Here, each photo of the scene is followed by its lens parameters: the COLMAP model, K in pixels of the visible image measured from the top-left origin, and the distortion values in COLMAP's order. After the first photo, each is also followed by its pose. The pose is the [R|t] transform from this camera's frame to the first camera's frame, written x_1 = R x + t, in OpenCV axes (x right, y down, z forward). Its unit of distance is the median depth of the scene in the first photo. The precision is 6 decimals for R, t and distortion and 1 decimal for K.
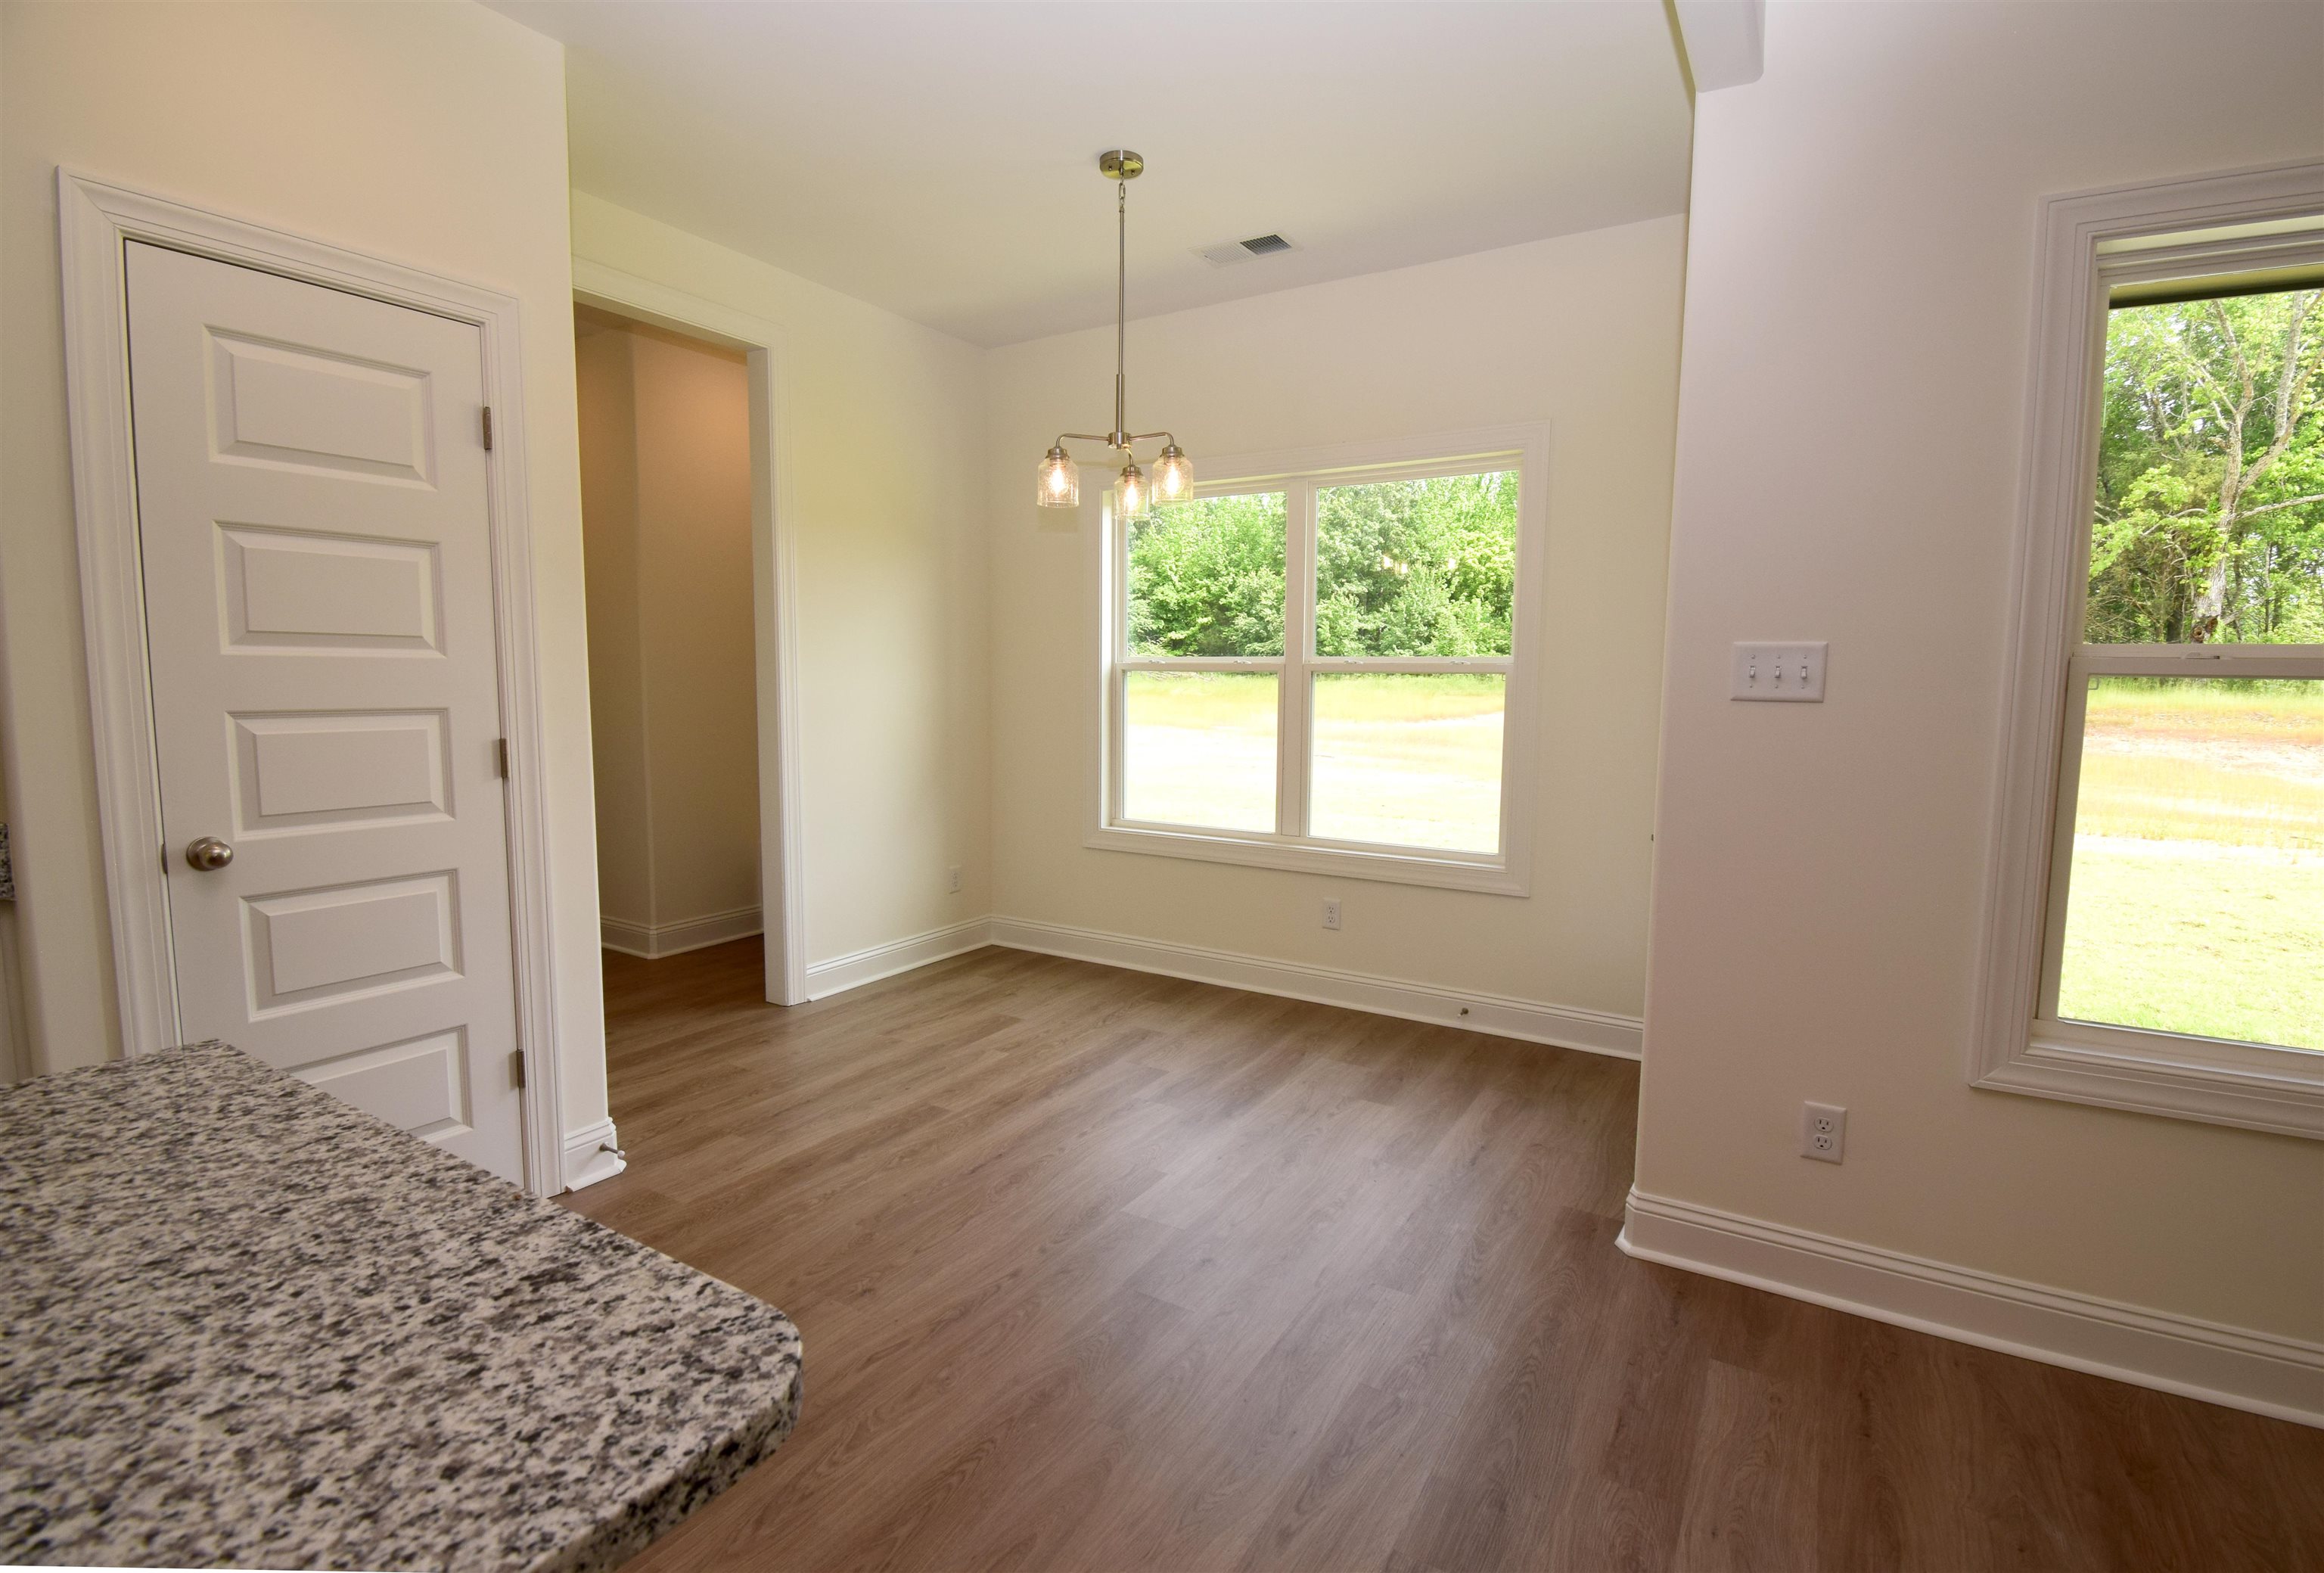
lens RADIAL K [[1028.2, 0, 1162.0], [0, 1028.2, 786.5], [0, 0, 1]] dist [0.021660, -0.029329]
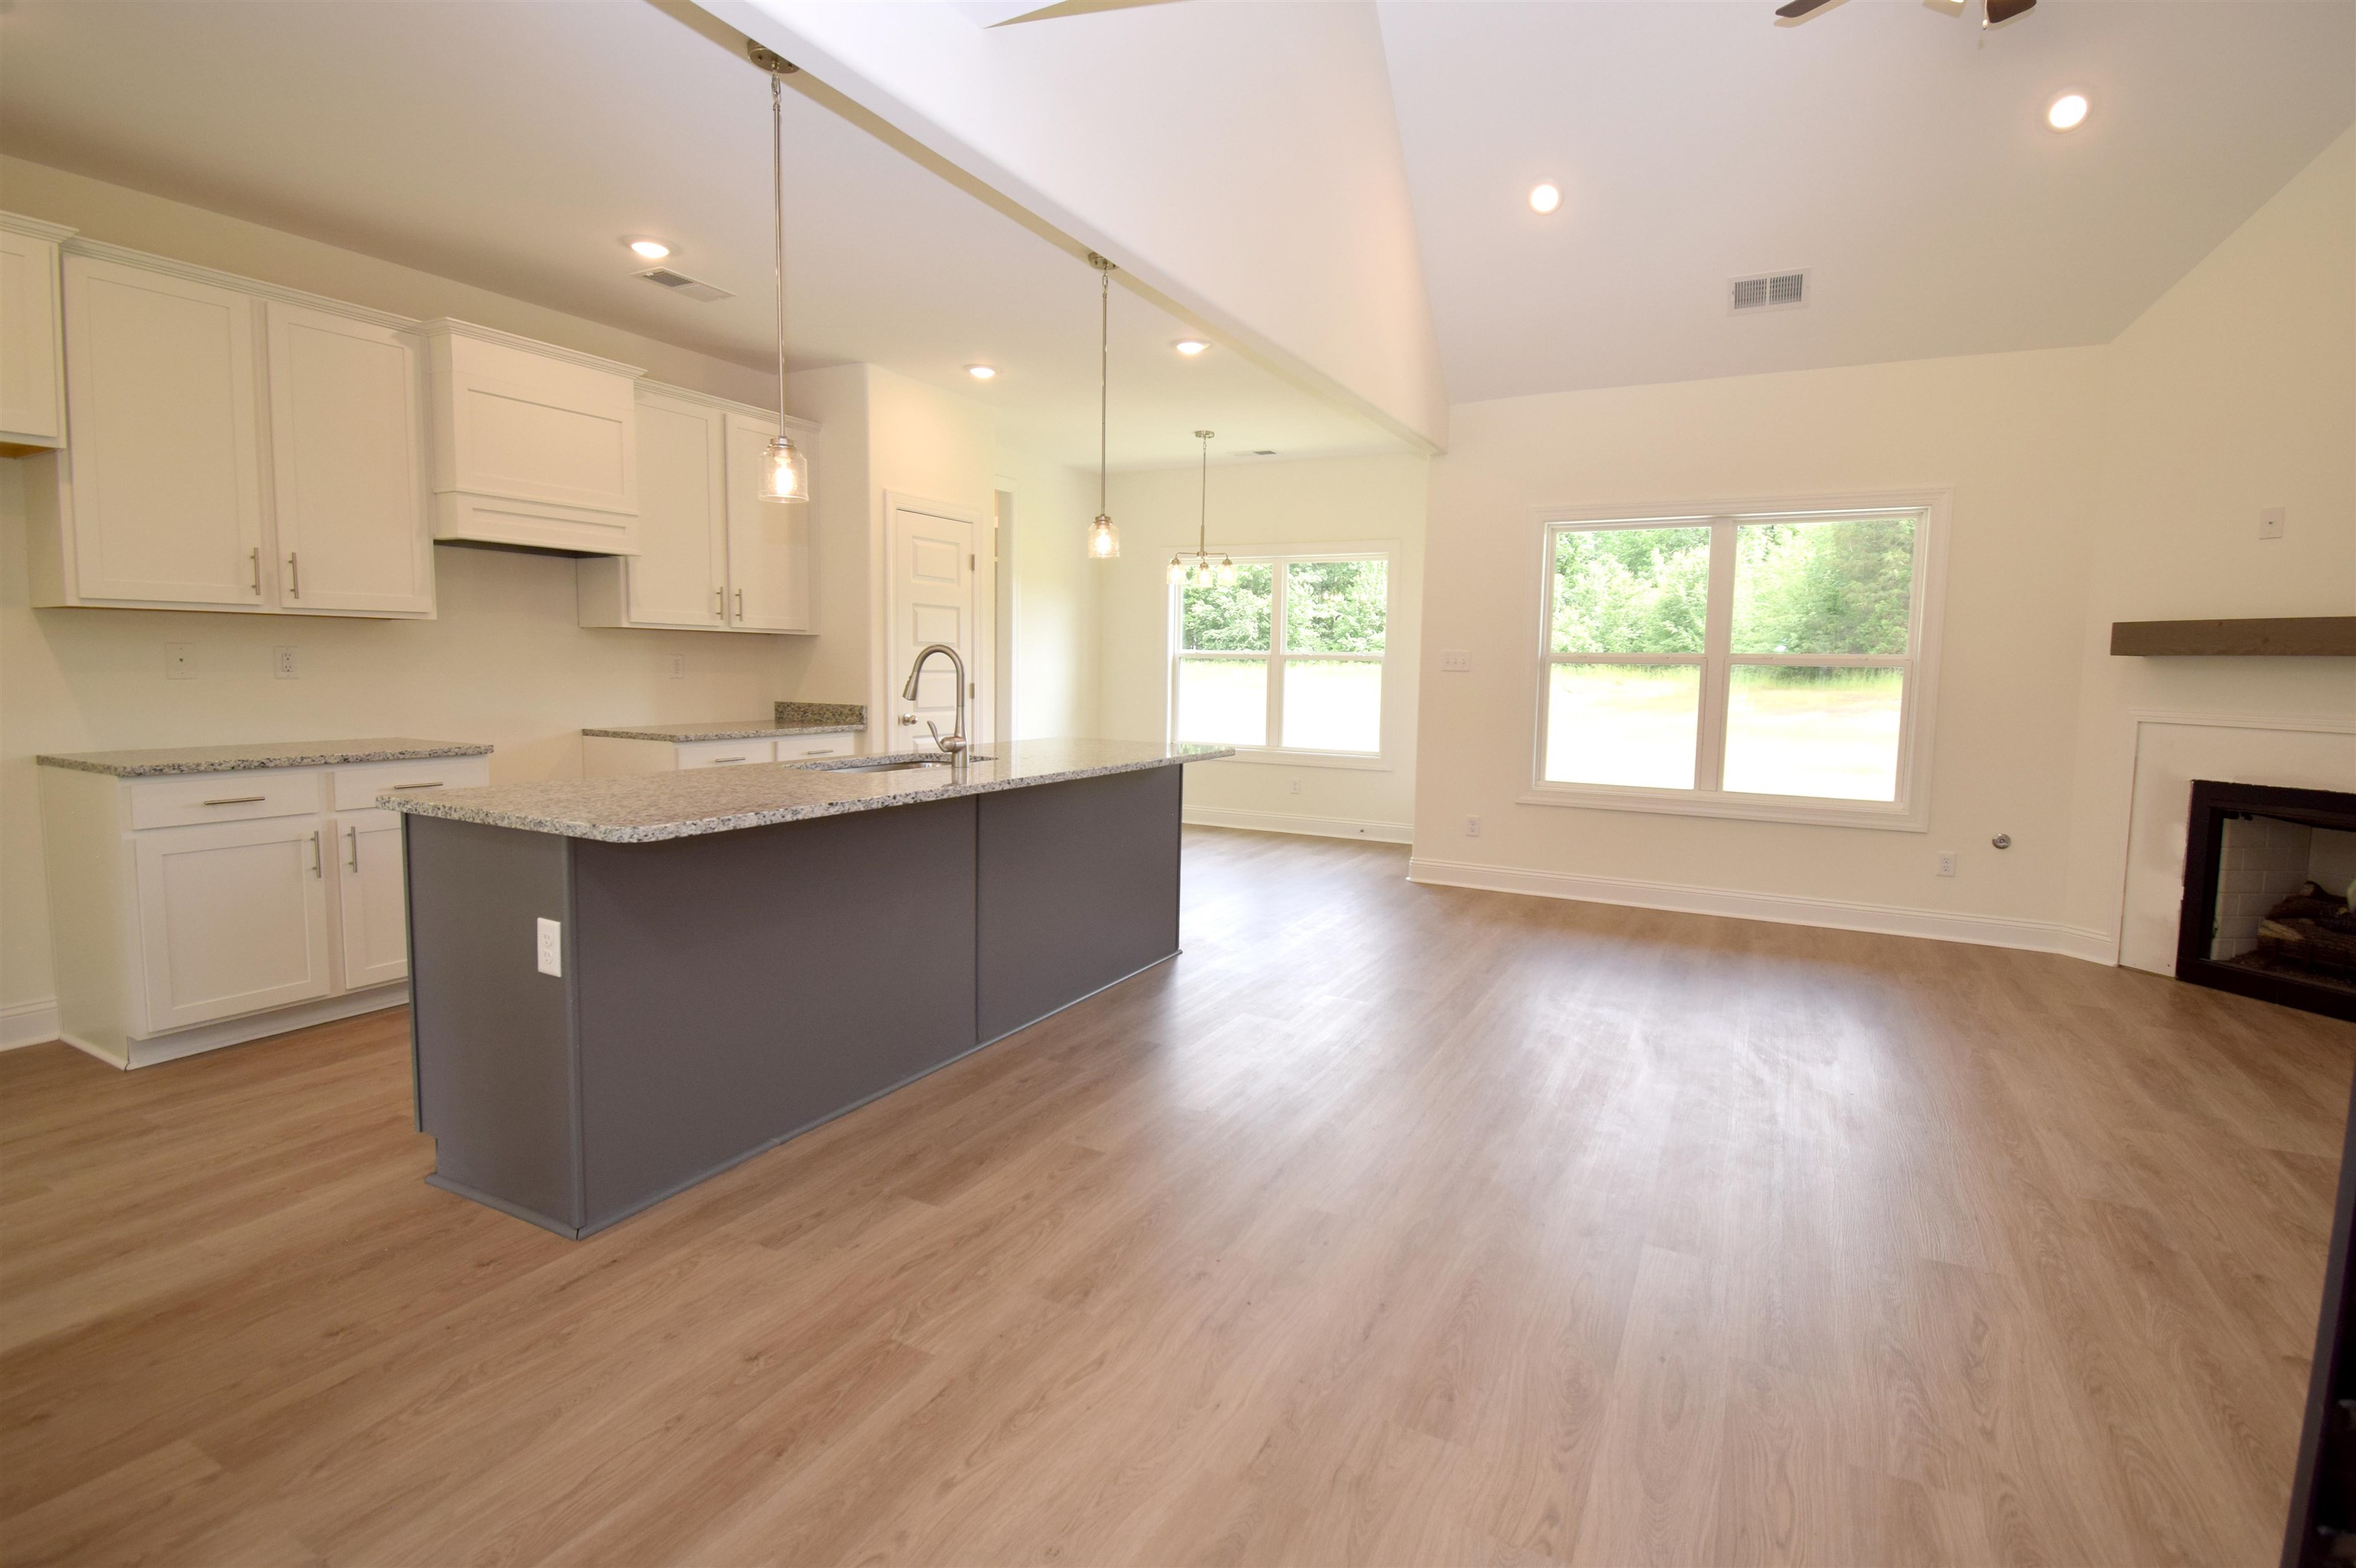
lens RADIAL K [[1057.0, 0, 1187.2], [0, 1057.0, 751.9], [0, 0, 1]] dist [0.012652, -0.021147]
pose [[0.997560, 0.003188, 0.069740, -0.019025], [-0.001643, 0.999752, -0.022201, 0.011522], [-0.069793, 0.022033, 0.997318, -0.103789]]
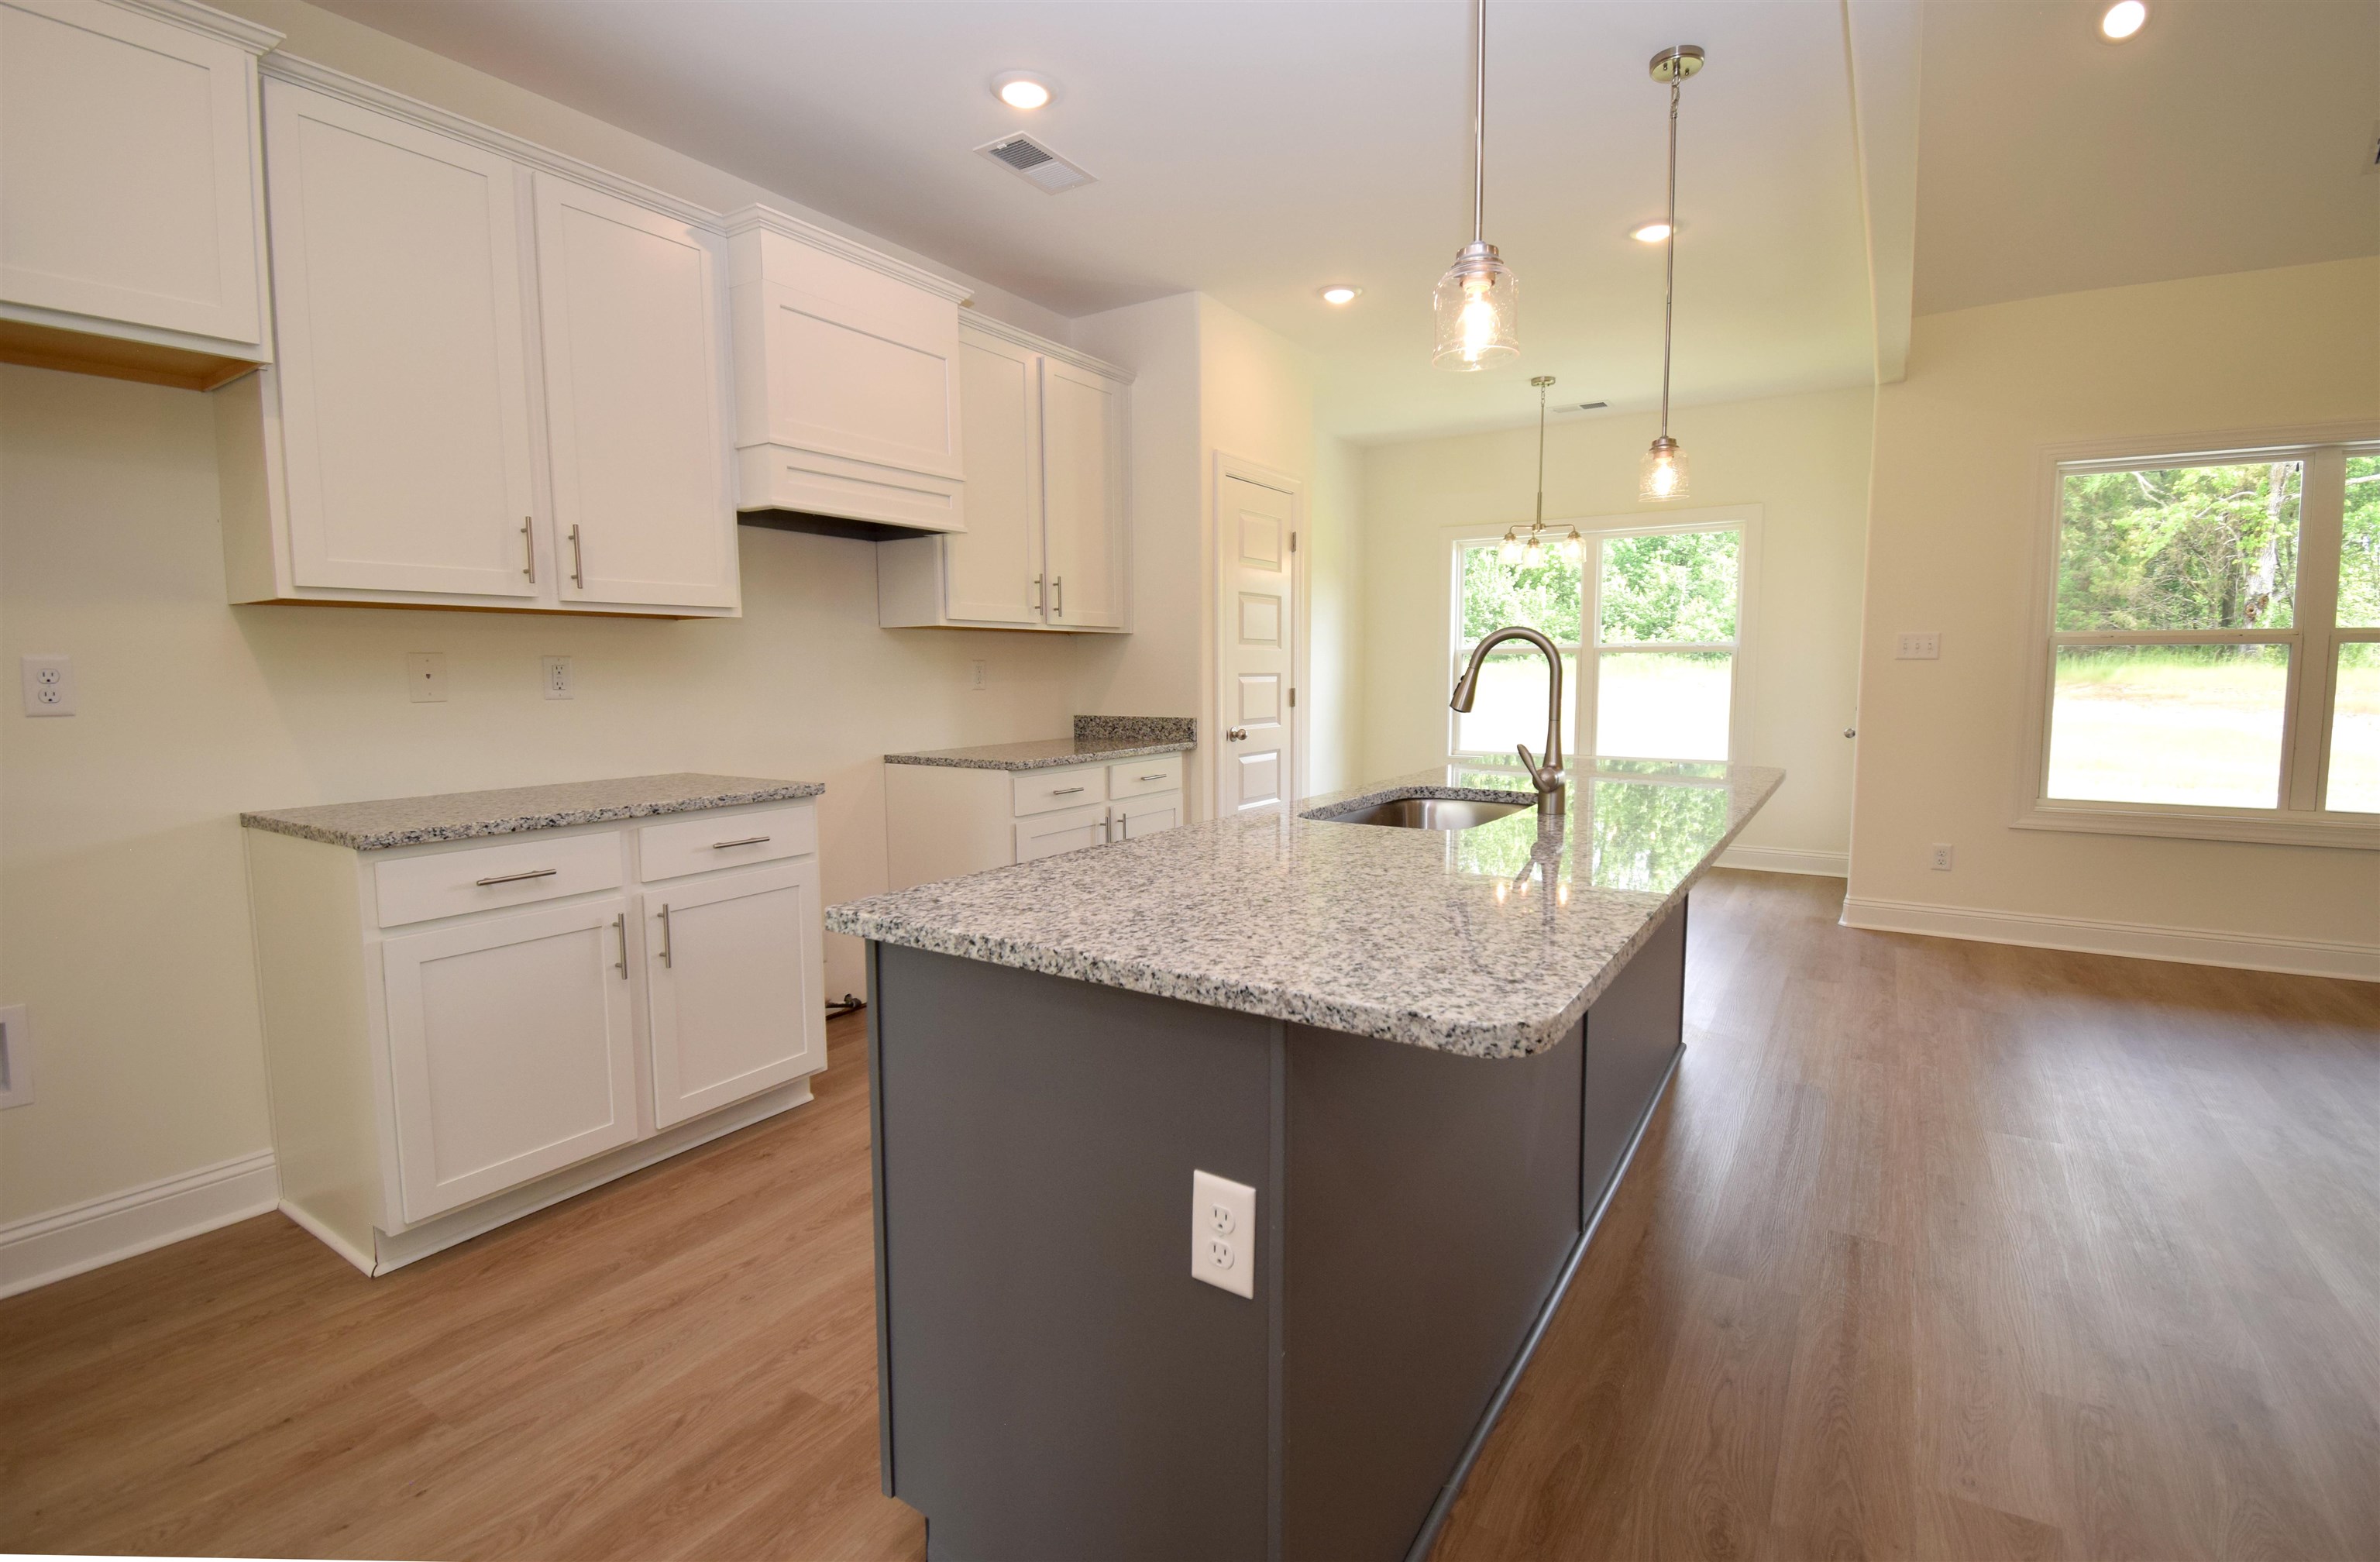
lens RADIAL K [[1028.6, 0, 1194.3], [0, 1028.6, 756.8], [0, 0, 1]] dist [0.018163, -0.024202]
pose [[0.999685, -0.012815, -0.021569, -0.051111], [0.012375, 0.999715, -0.020394, 0.008596], [0.021824, 0.020121, 0.999559, -0.069929]]
